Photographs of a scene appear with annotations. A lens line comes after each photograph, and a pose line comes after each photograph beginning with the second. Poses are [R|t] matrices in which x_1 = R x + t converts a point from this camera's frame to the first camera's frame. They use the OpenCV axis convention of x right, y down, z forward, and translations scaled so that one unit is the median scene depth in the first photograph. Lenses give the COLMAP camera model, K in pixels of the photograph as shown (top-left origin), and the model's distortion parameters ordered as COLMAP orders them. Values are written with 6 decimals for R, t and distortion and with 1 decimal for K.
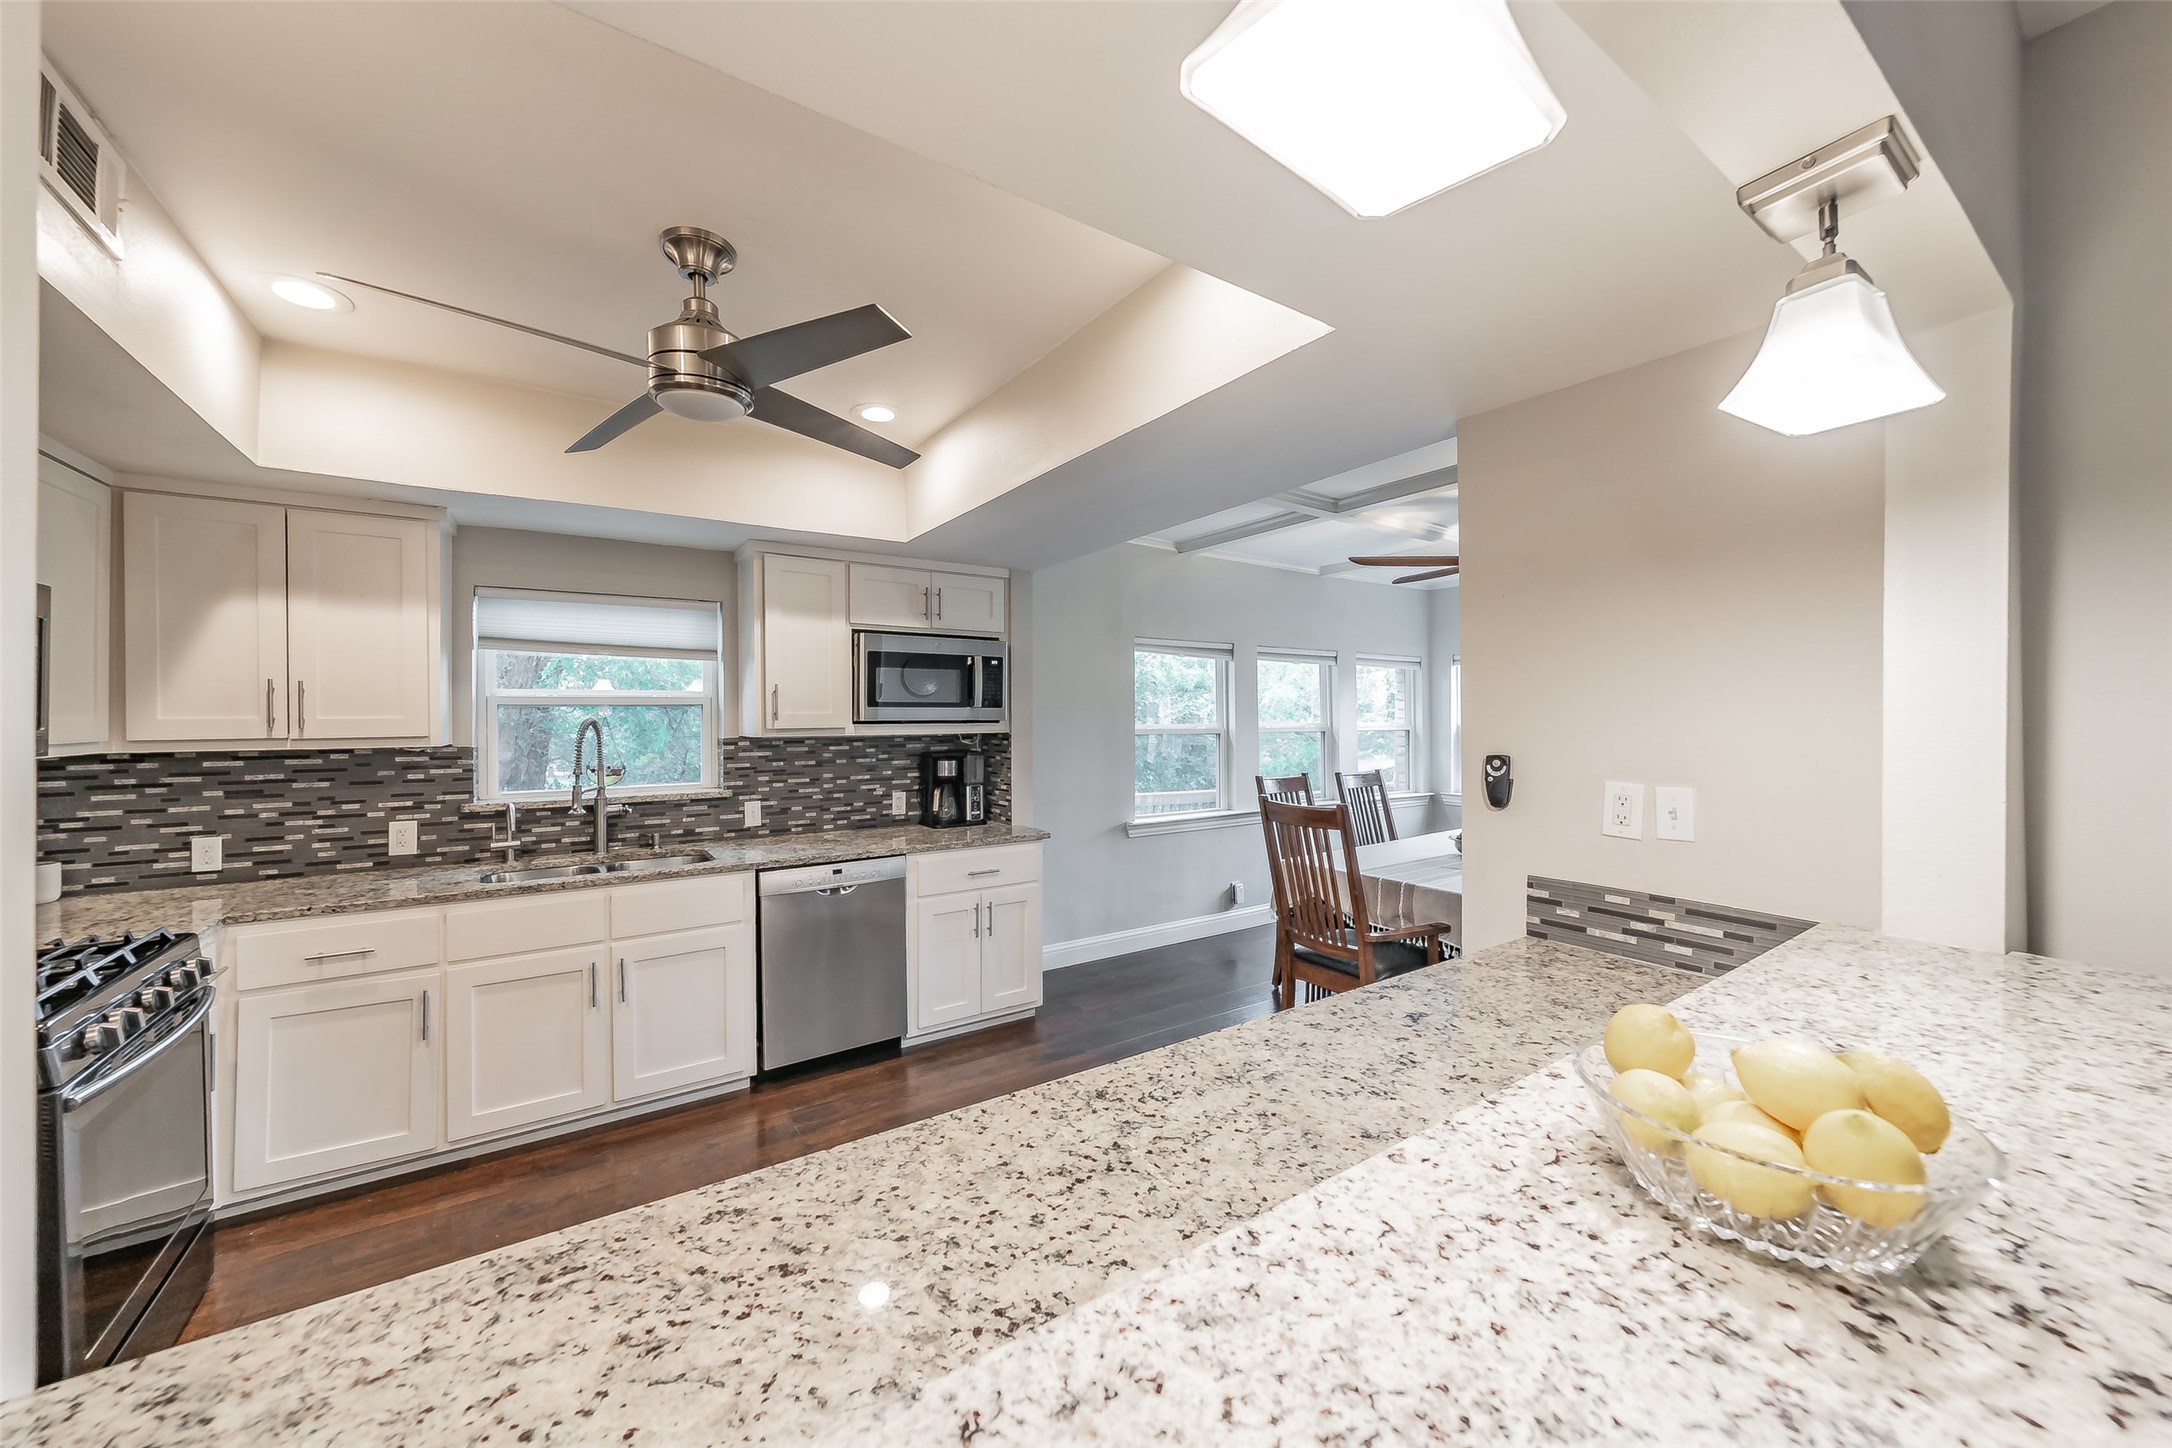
lens RADIAL K [[791.6, 0, 1063.8], [0, 791.6, 718.7], [0, 0, 1]] dist [0.000348, 0.000032]
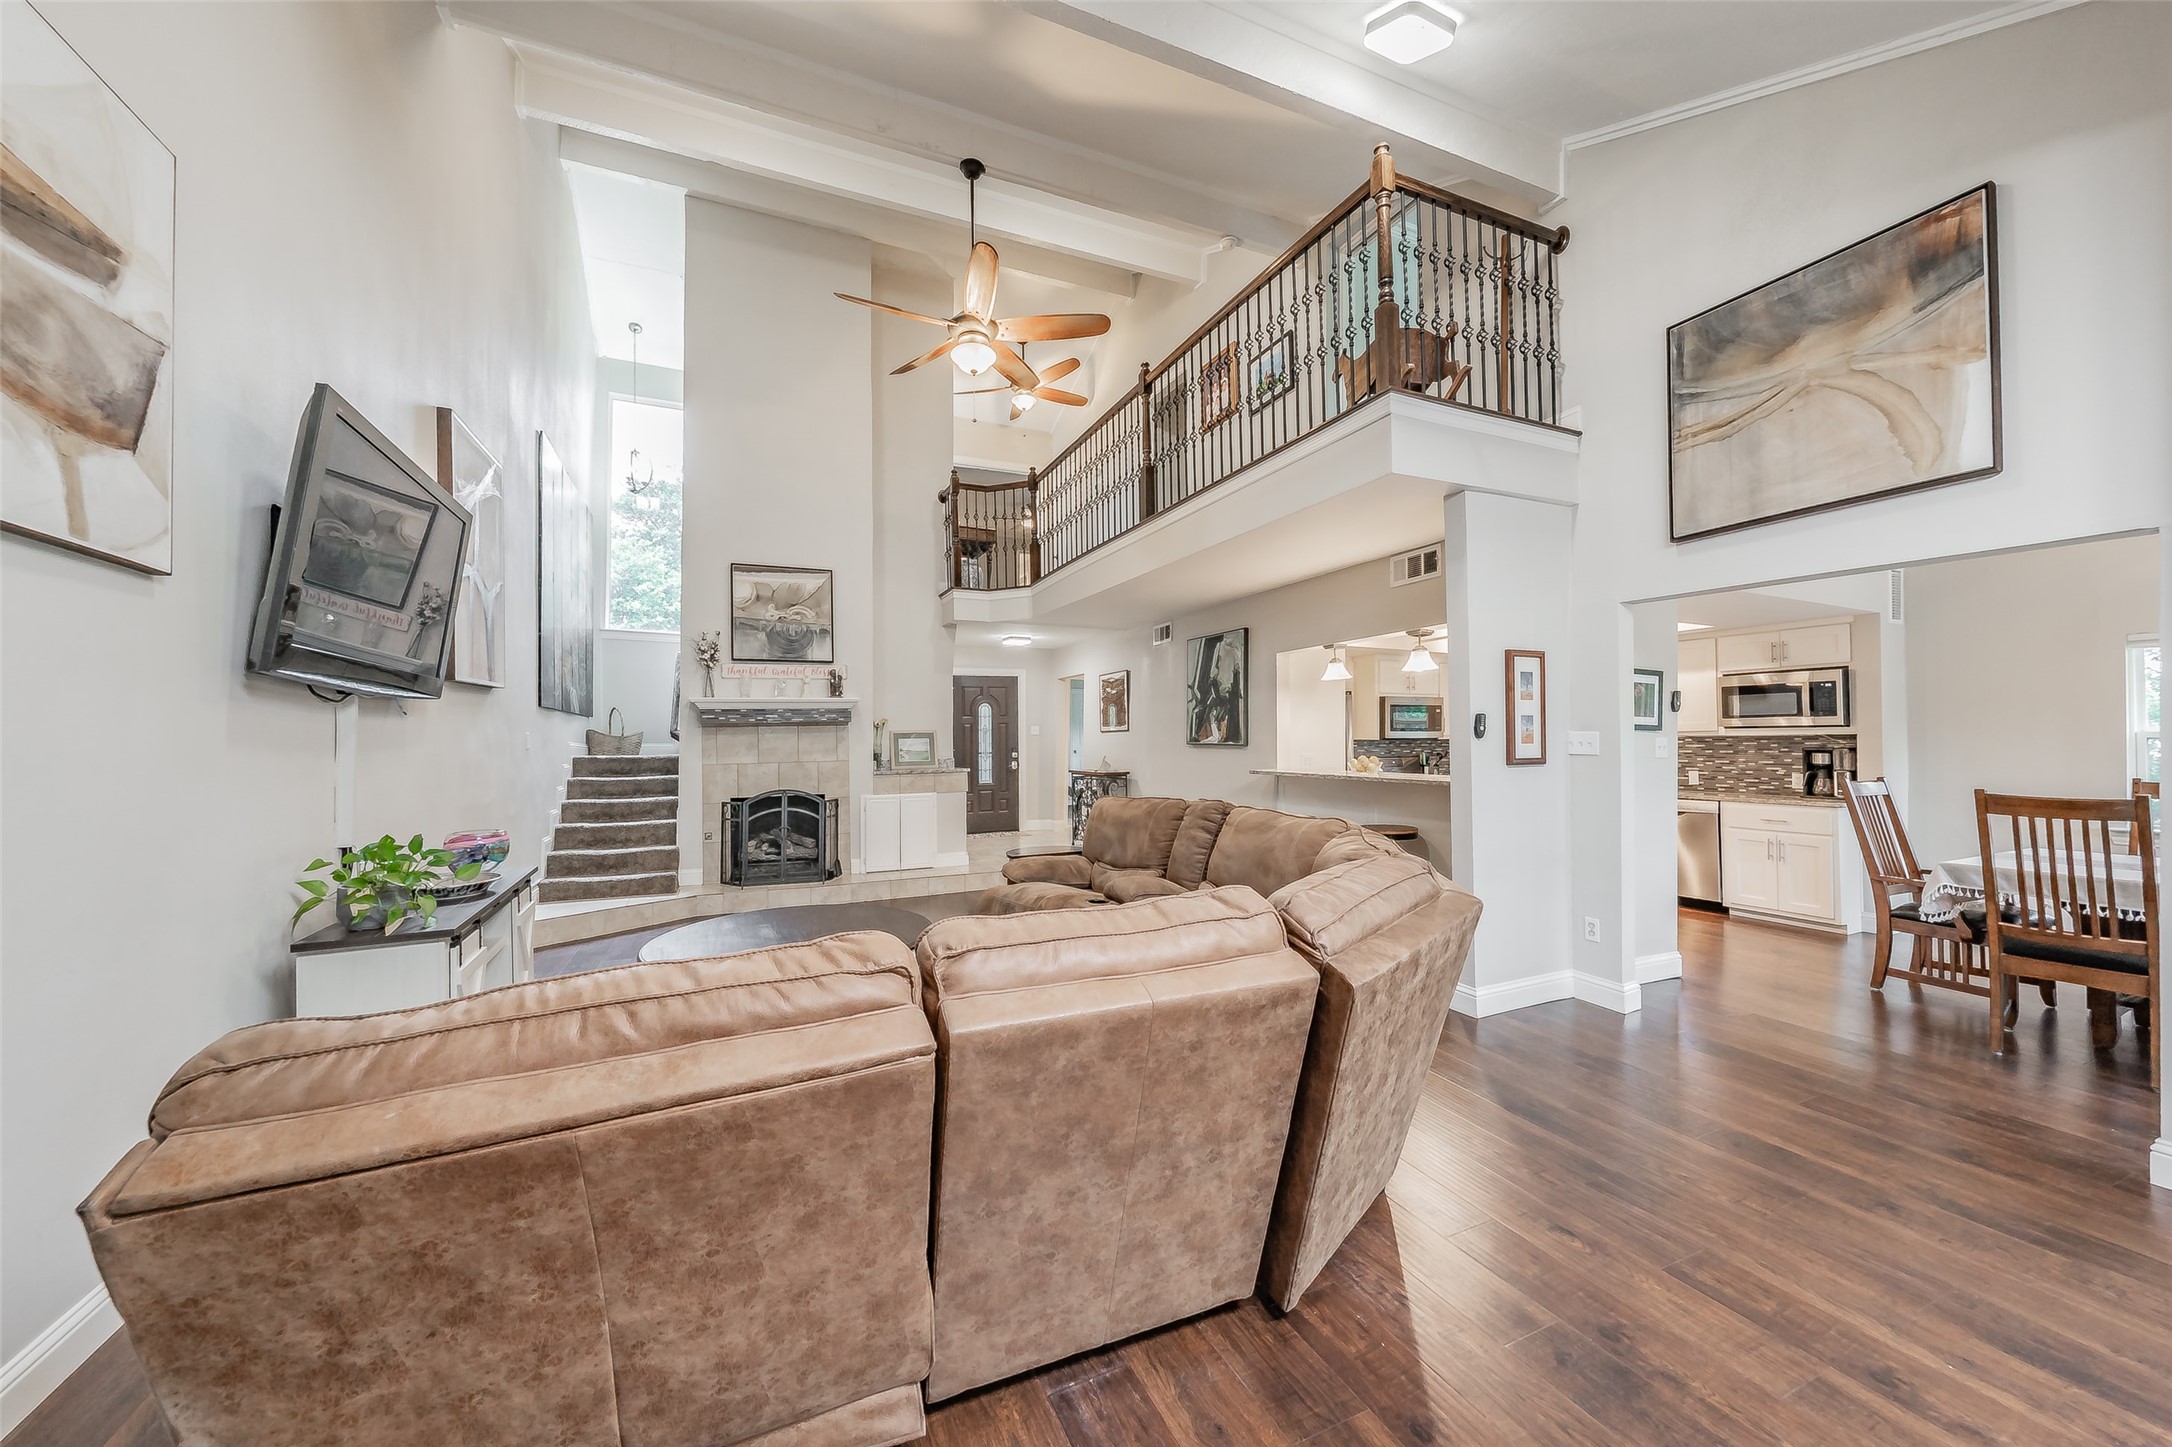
lens RADIAL K [[777.7, 0, 1069.4], [0, 777.7, 722.6], [0, 0, 1]] dist [0.001191, 0.000586]
pose [[-0.170455, -0.020528, -0.985152, 1.737847], [-0.000041, 0.999783, -0.020825, 0.030135], [0.985365, -0.003509, -0.170419, -0.137042]]
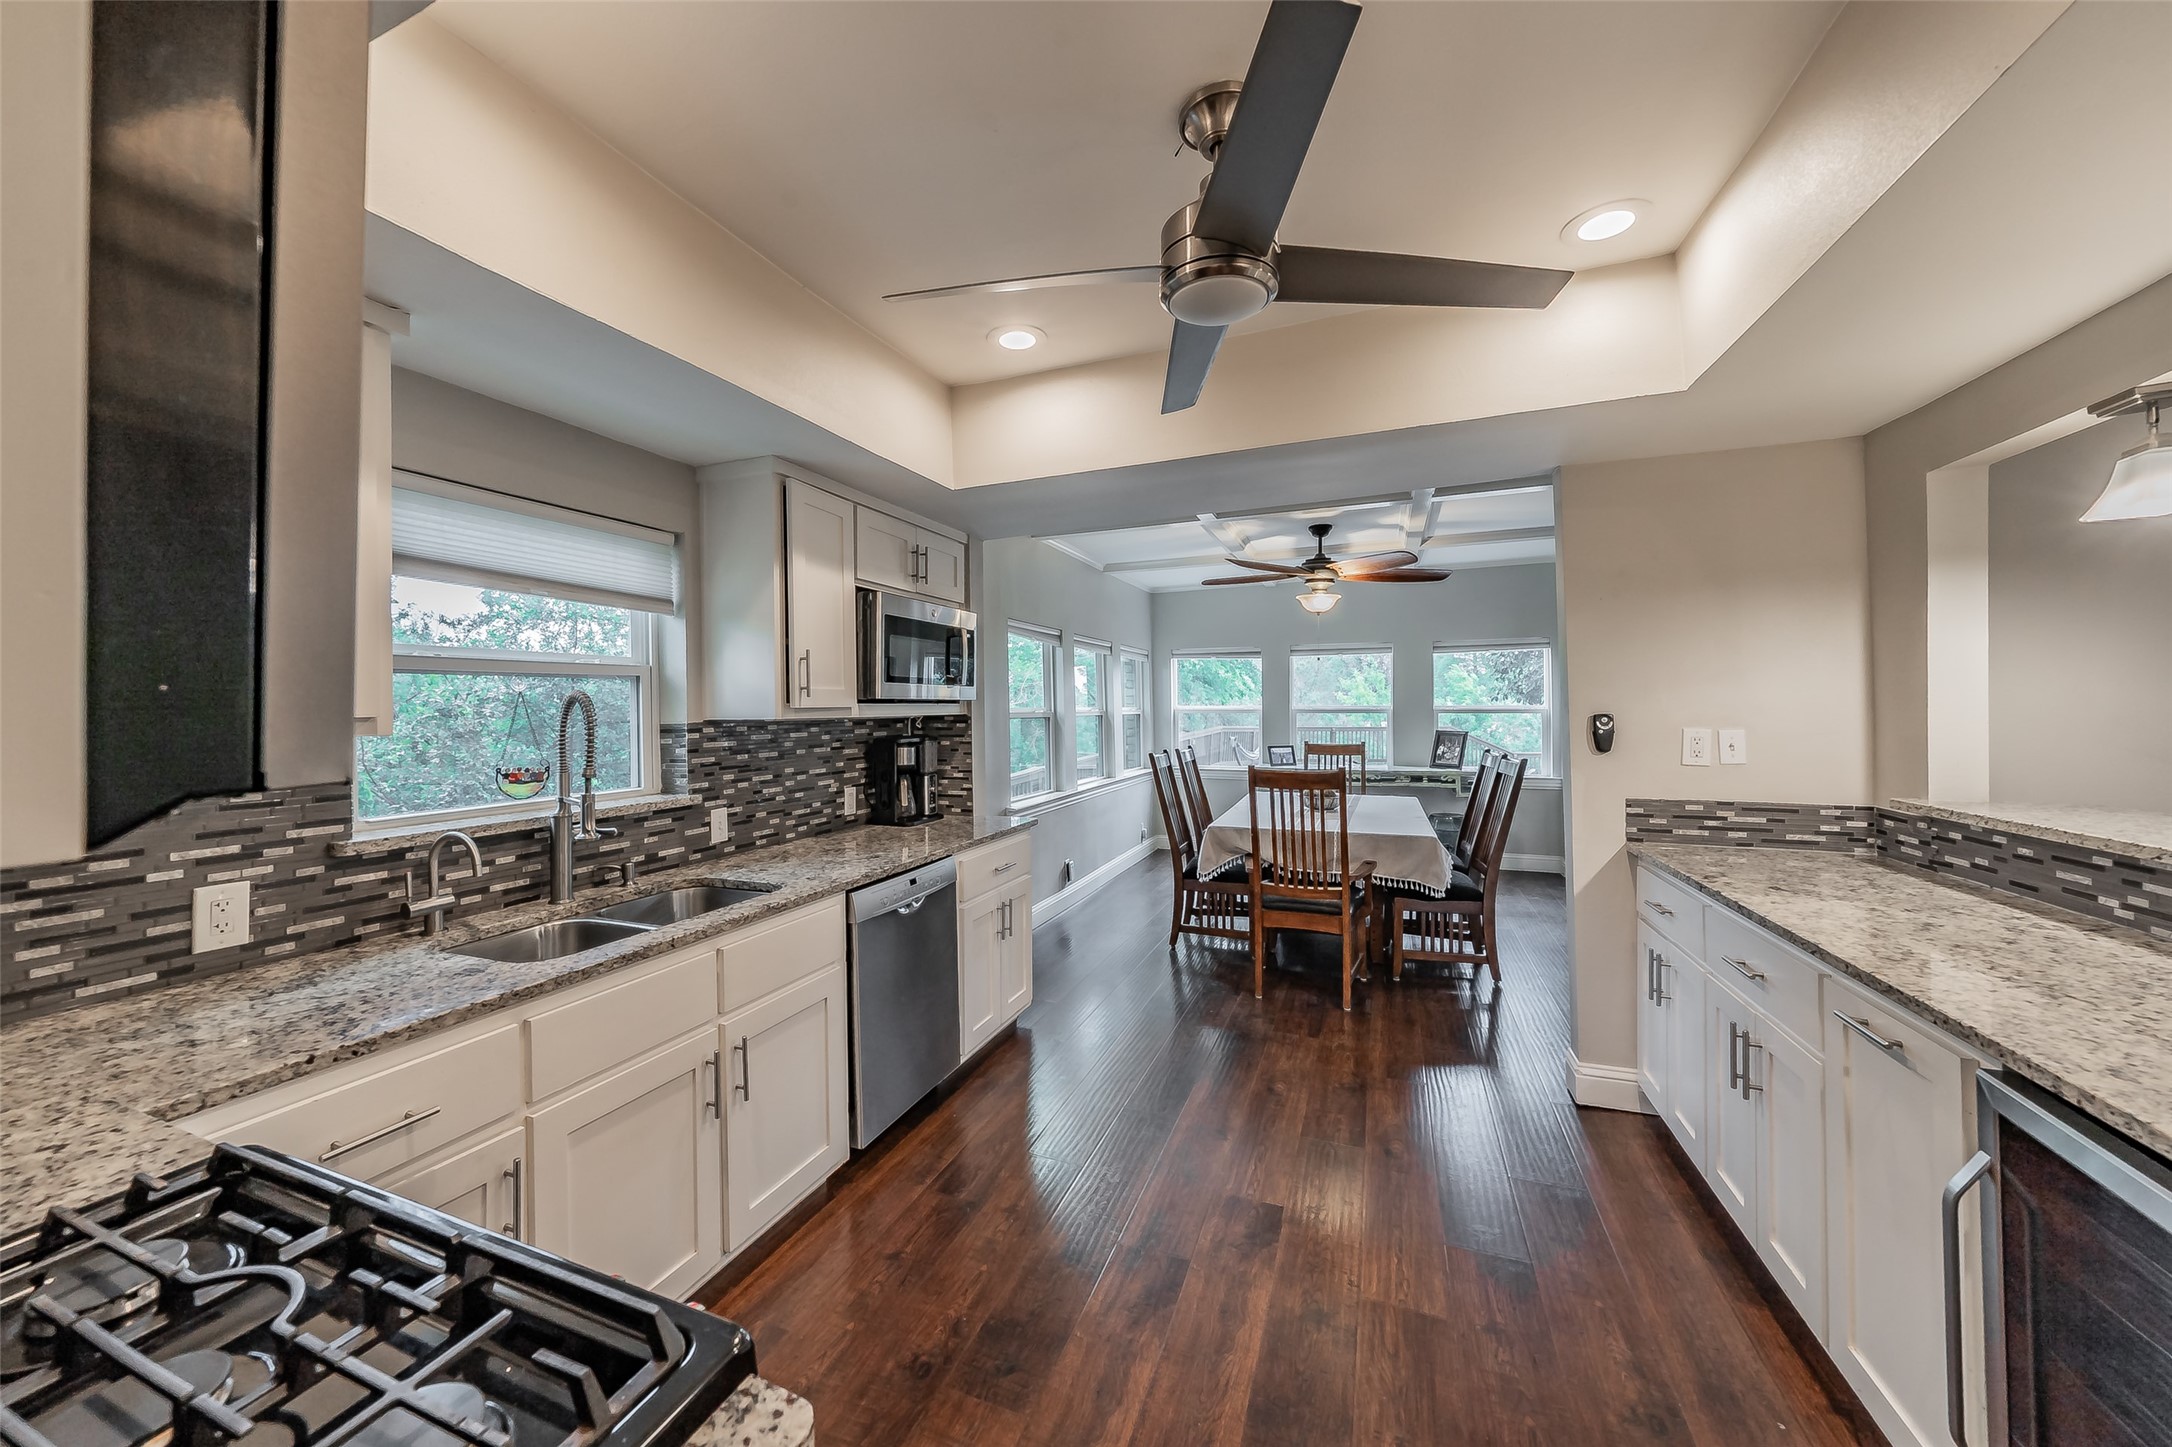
lens RADIAL K [[796.0, 0, 1061.3], [0, 796.0, 697.9], [0, 0, 1]] dist [-0.001096, 0.000136]
pose [[0.828223, 0.001138, 0.560397, -0.570902], [0.010005, 0.999809, -0.016817, 0.017681], [-0.560309, 0.019535, 0.828053, 0.213995]]
